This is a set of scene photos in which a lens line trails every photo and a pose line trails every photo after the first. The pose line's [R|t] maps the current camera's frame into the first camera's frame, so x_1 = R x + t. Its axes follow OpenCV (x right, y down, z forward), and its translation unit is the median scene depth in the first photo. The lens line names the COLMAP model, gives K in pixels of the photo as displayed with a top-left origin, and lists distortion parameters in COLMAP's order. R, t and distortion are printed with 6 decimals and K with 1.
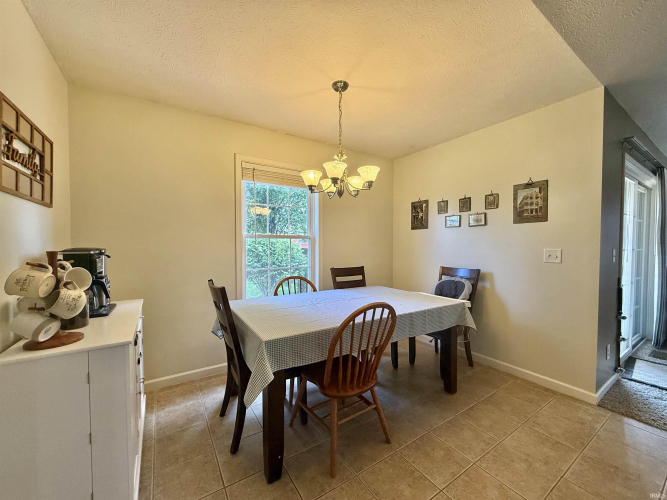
lens RADIAL K [[266.1, 0, 334.2], [0, 266.1, 251.4], [0, 0, 1]] dist [-0.001227, -0.000186]
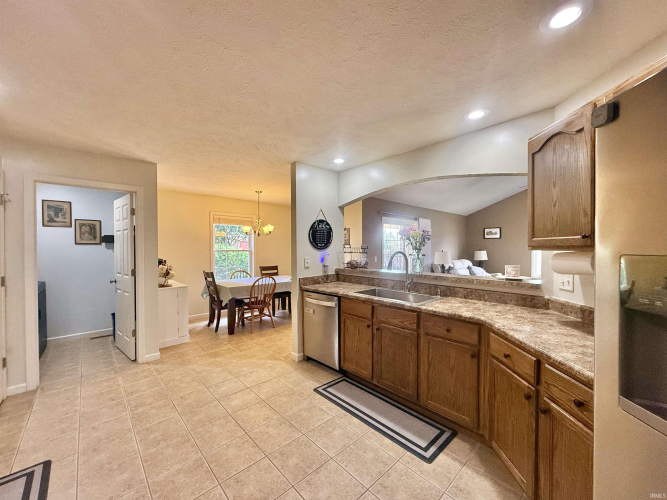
lens RADIAL K [[266.1, 0, 335.4], [0, 266.1, 252.4], [0, 0, 1]] dist [-0.001227, -0.000186]
pose [[0.984611, -0.003455, 0.174725, 0.263525], [0.005165, 0.999943, -0.009331, -0.028177], [-0.174683, 0.010090, 0.984573, -1.409509]]
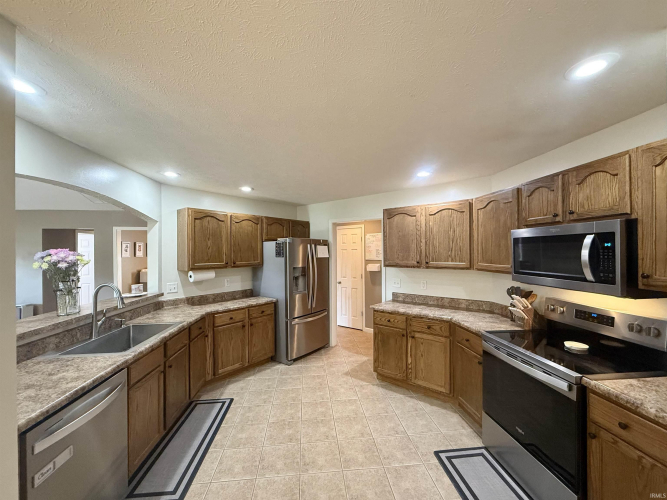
lens RADIAL K [[266.1, 0, 333.2], [0, 266.1, 252.2], [0, 0, 1]] dist [-0.001227, -0.000186]
pose [[-0.890621, 0.005041, 0.454719, -0.363534], [0.016994, 0.999609, 0.022202, -0.158937], [-0.454429, 0.027501, -0.890358, 0.219500]]
